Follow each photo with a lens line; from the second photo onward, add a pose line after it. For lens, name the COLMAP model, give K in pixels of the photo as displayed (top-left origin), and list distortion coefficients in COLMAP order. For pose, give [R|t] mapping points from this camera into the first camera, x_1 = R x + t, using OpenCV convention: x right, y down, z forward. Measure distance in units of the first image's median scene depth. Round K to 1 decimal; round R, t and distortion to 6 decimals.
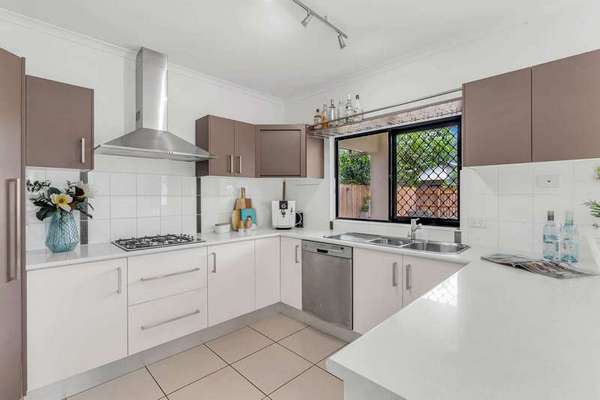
lens RADIAL K [[274.5, 0, 298.5], [0, 274.5, 196.7], [0, 0, 1]] dist [-0.002099, -0.000209]
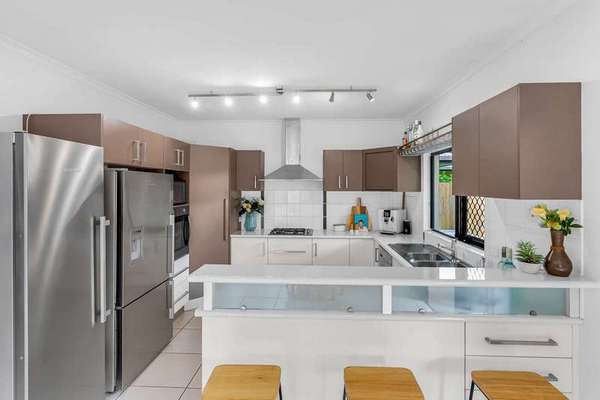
lens RADIAL K [[274.5, 0, 299.0], [0, 274.5, 188.1], [0, 0, 1]] dist [-0.002099, -0.000209]
pose [[0.678278, 0.004445, -0.734792, 0.598054], [-0.003969, 0.999989, 0.002386, -0.086928], [0.734795, 0.001298, 0.678288, -0.092137]]
